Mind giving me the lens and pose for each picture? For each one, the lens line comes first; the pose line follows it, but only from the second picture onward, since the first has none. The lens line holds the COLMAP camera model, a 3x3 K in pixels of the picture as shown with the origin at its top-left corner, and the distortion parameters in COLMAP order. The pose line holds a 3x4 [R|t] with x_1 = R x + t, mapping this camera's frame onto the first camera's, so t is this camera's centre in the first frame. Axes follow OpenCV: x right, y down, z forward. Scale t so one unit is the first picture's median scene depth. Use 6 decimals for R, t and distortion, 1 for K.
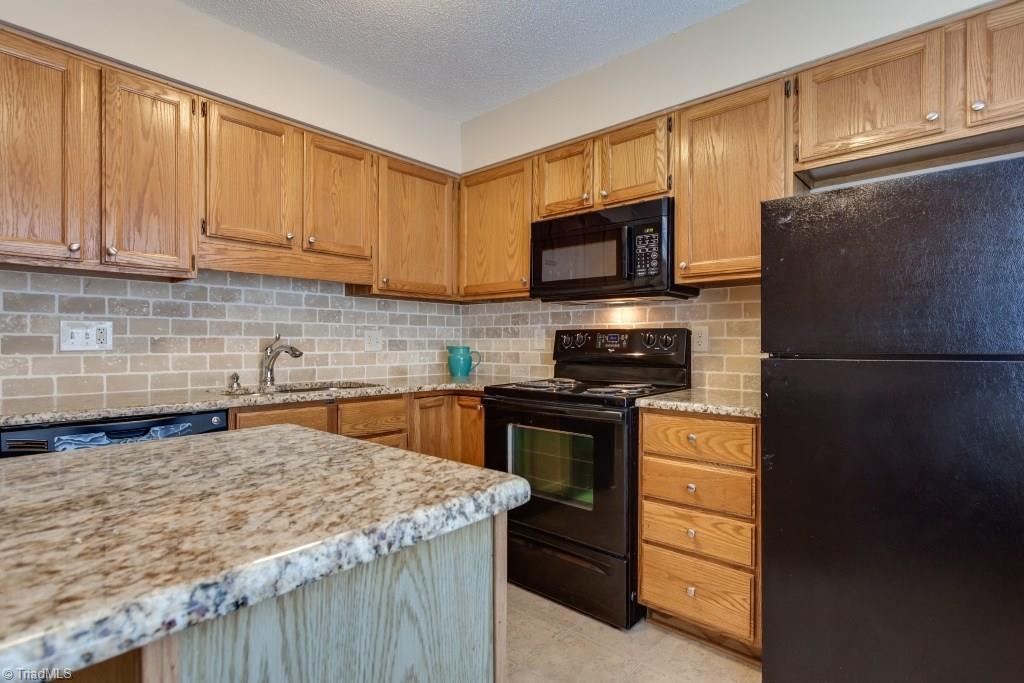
lens RADIAL K [[512.6, 0, 492.1], [0, 512.6, 344.2], [0, 0, 1]] dist [-0.004971, -0.000056]
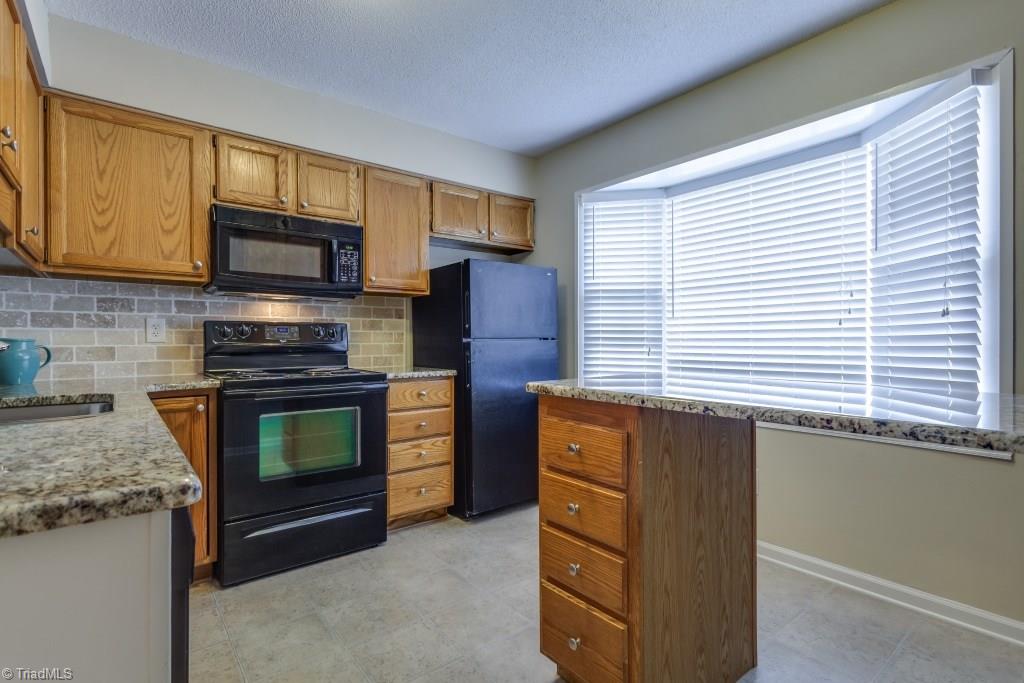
lens RADIAL K [[489.2, 0, 504.3], [0, 489.2, 341.3], [0, 0, 1]] dist [-0.004140, 0.002005]
pose [[0.157420, -0.001960, 0.987530, -0.833450], [0.009556, 0.999954, 0.000461, 0.018900], [-0.987485, 0.009365, 0.157432, 0.403112]]
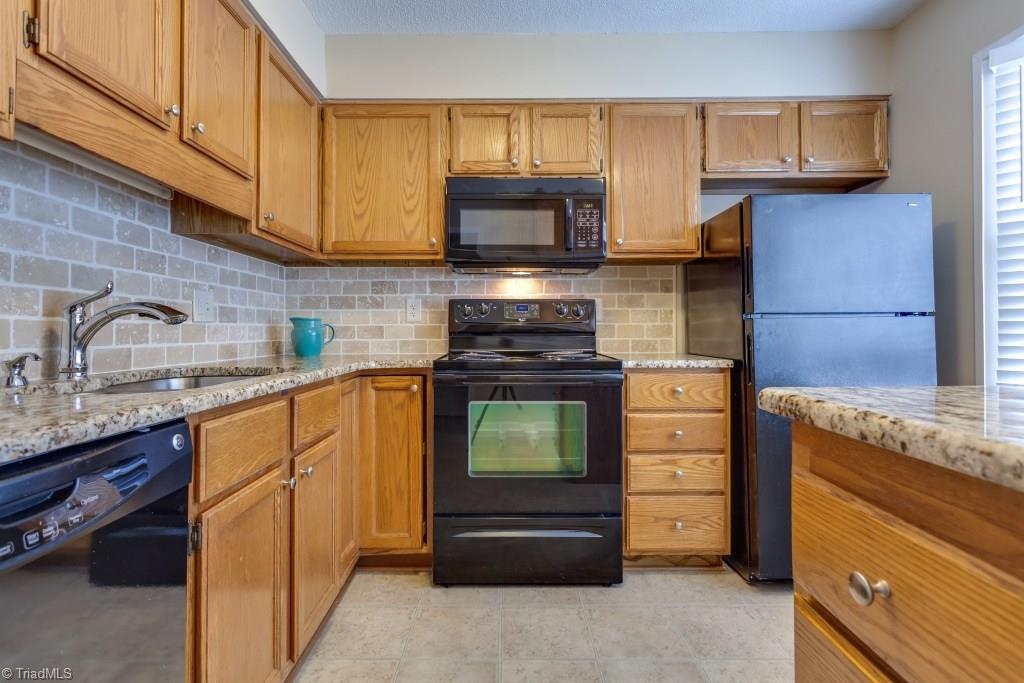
lens RADIAL K [[489.2, 0, 501.3], [0, 489.2, 323.2], [0, 0, 1]] dist [-0.004140, 0.002005]
pose [[0.733315, 0.006745, 0.679855, -0.505070], [0.007154, 0.999819, -0.017636, 0.038831], [-0.679851, 0.017797, 0.733134, 0.365980]]
